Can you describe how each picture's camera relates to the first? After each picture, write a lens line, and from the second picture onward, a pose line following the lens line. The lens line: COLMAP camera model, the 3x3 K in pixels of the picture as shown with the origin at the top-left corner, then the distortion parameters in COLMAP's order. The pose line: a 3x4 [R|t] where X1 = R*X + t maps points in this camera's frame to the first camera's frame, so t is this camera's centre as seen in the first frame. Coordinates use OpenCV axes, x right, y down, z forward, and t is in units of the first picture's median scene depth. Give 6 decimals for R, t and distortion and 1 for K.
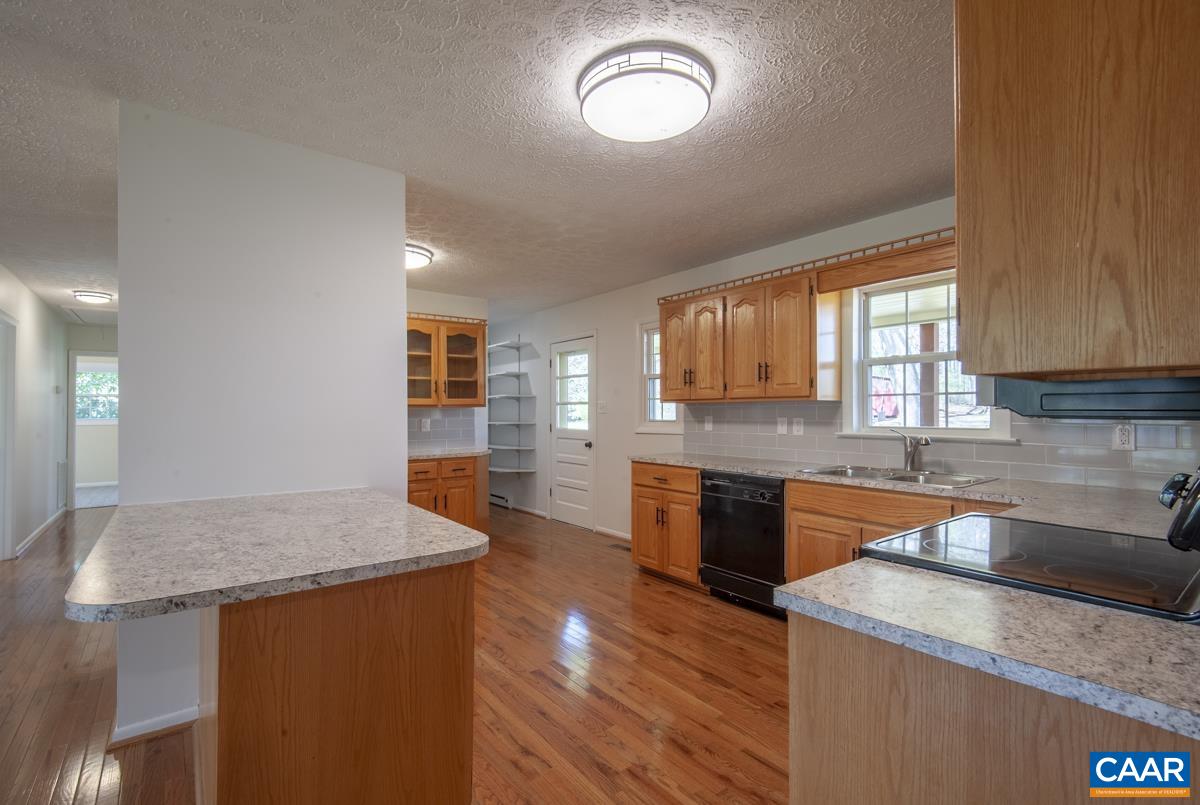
lens RADIAL K [[548.5, 0, 600.0], [0, 548.5, 402.5], [0, 0, 1]] dist [0.001013, -0.000338]
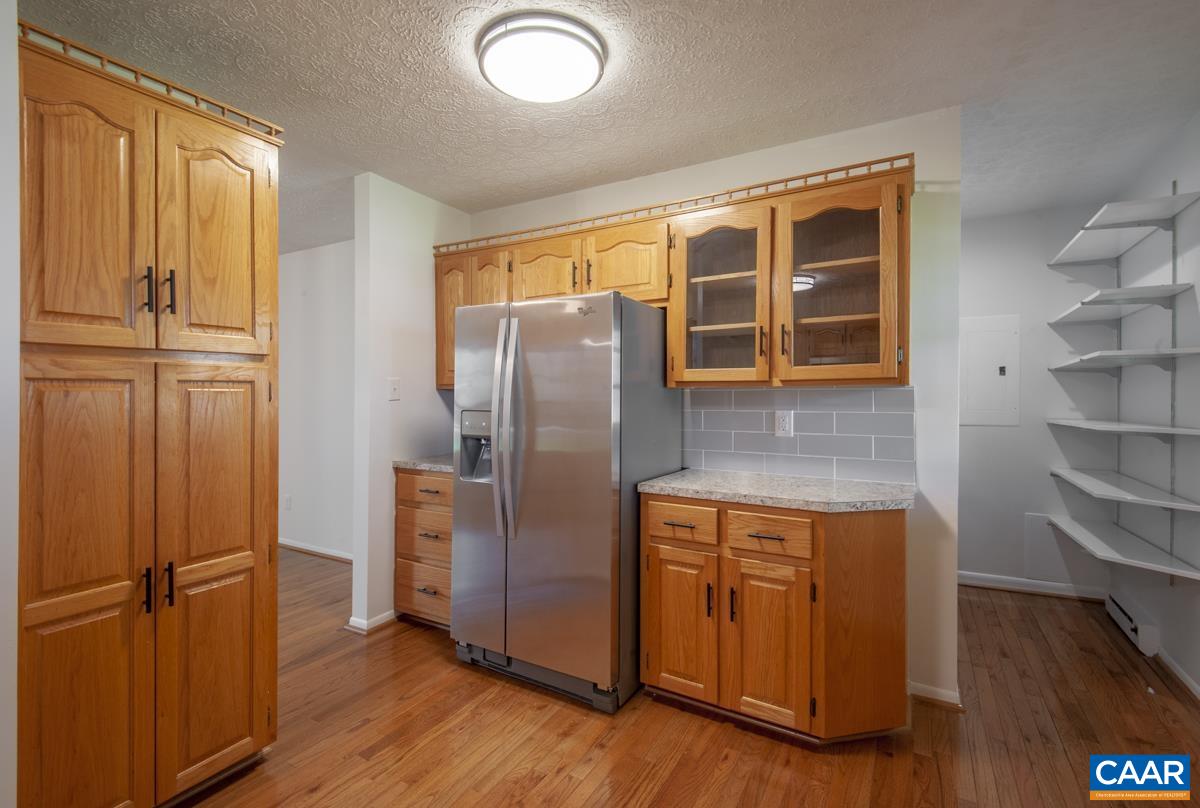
lens RADIAL K [[535.0, 0, 600.0], [0, 535.0, 404.0], [0, 0, 1]] dist [0.001526, 0.000134]
pose [[0.350353, 0.017674, -0.936451, 0.075667], [0.013407, 0.999625, 0.023883, 0.011442], [0.936522, -0.020922, 0.349985, 0.771023]]
